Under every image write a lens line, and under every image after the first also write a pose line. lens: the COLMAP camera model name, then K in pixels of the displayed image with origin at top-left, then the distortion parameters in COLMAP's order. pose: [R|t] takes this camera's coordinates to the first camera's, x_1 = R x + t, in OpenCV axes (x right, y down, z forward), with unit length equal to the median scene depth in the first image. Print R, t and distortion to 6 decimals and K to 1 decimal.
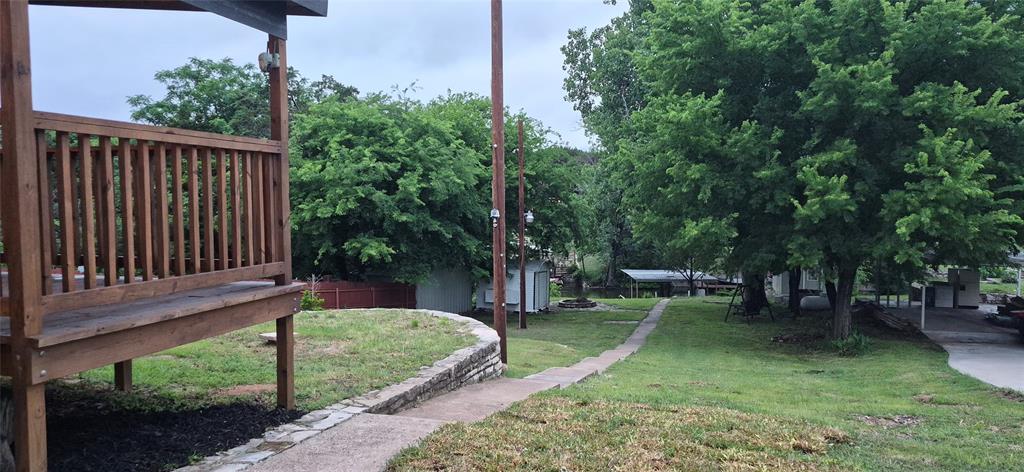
lens RADIAL K [[709.4, 0, 509.0], [0, 709.4, 235.6], [0, 0, 1]] dist [0.075375, -0.042712]
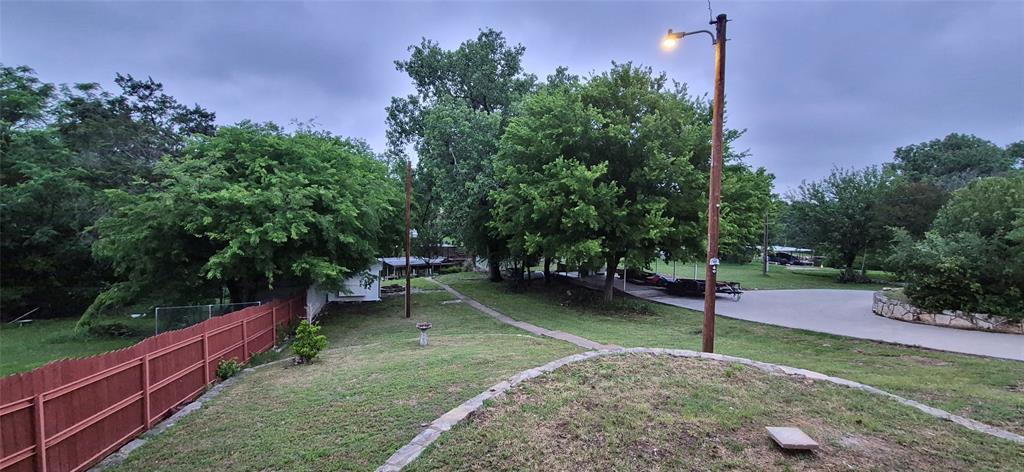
lens RADIAL K [[407.8, 0, 519.4], [0, 407.8, 230.1], [0, 0, 1]] dist [0.006664, -0.000761]
pose [[0.804909, -0.012787, 0.593260, -0.259709], [0.011636, 0.999916, 0.005764, -0.032936], [-0.593284, 0.002263, 0.804990, 0.260817]]
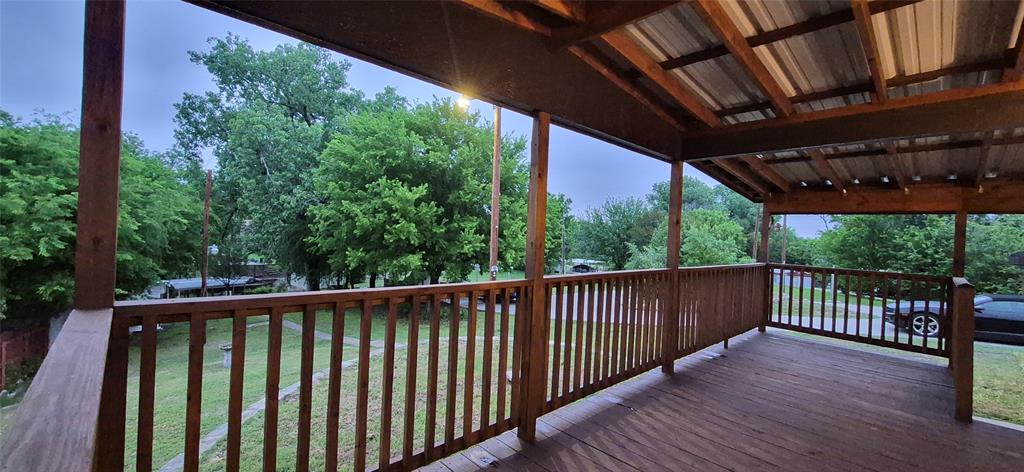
lens RADIAL K [[407.8, 0, 516.5], [0, 407.8, 229.9], [0, 0, 1]] dist [0.006664, -0.000761]
pose [[0.512253, 0.020295, 0.858595, -0.295946], [0.009881, 0.999515, -0.029522, -0.032284], [-0.858778, 0.023606, 0.511804, 0.202251]]
